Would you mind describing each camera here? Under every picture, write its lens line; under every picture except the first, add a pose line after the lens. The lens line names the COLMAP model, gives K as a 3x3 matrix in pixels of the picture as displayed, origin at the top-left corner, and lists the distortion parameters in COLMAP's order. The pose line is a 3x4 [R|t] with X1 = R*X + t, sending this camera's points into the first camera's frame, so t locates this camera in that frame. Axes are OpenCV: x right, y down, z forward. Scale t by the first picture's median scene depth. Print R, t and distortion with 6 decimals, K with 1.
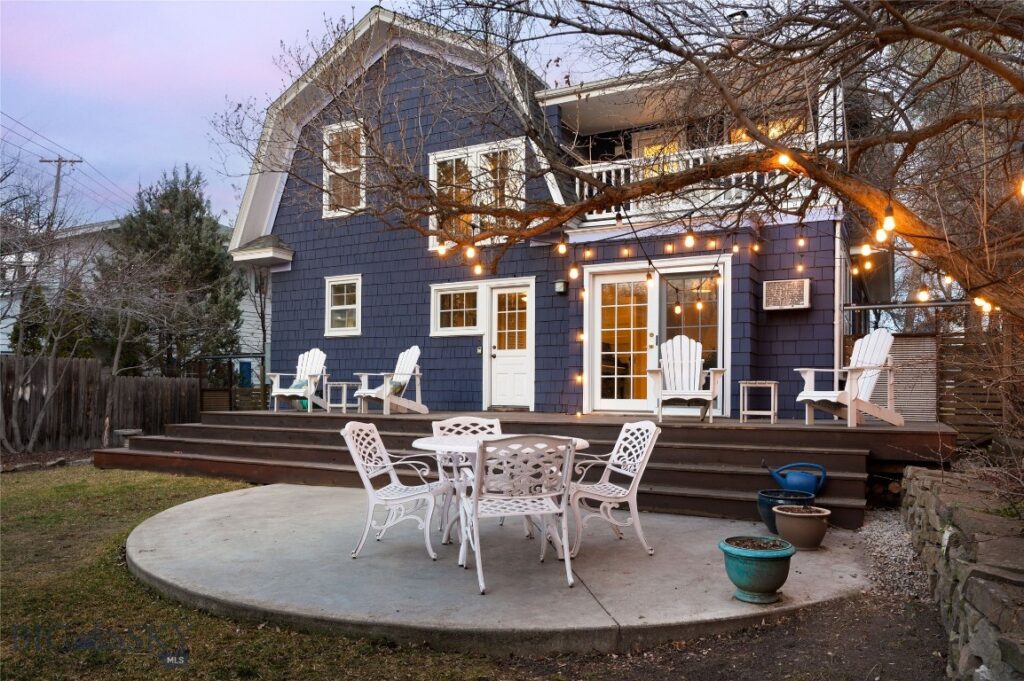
lens RADIAL K [[742.5, 0, 498.2], [0, 742.5, 370.6], [0, 0, 1]] dist [-0.000951, 0.004493]
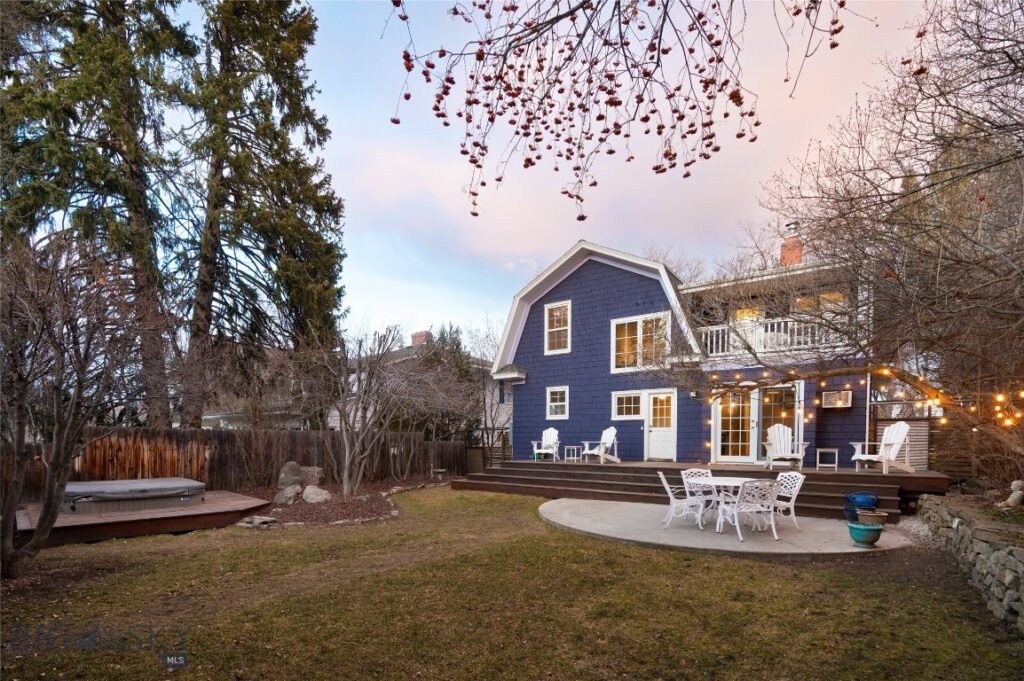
lens RADIAL K [[494.1, 0, 481.5], [0, 494.1, 446.5], [0, 0, 1]] dist [0.001501, -0.000647]
pose [[0.985122, -0.001520, -0.171851, -0.237238], [0.008450, 0.999180, 0.039603, -0.038307], [0.171650, -0.040466, 0.984327, -0.313692]]
